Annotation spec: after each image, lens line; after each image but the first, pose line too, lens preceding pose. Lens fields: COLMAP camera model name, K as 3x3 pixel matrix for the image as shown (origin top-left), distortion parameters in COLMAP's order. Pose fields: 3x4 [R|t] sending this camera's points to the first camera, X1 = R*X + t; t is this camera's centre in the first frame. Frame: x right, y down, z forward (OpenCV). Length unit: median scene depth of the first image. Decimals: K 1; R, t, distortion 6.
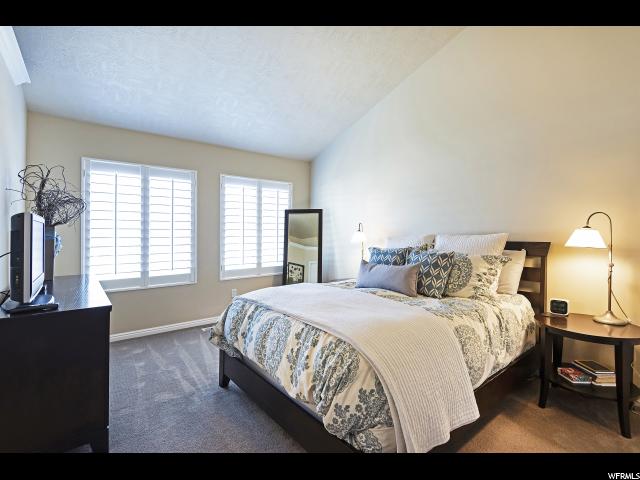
lens RADIAL K [[297.3, 0, 319.4], [0, 297.3, 238.6], [0, 0, 1]] dist [0.000967, -0.000064]
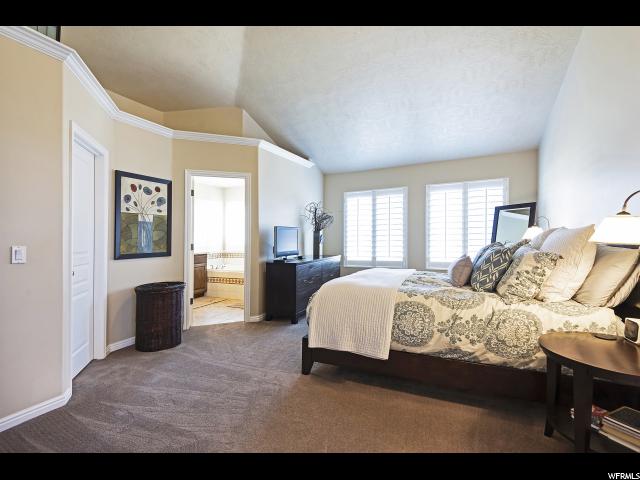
lens RADIAL K [[295.4, 0, 319.6], [0, 295.4, 238.9], [0, 0, 1]] dist [-0.002087, -0.007708]
pose [[0.452450, -0.000275, -0.891790, 0.662366], [0.003897, 0.999991, 0.001669, 0.009570], [0.891781, -0.004230, 0.452447, 0.032423]]
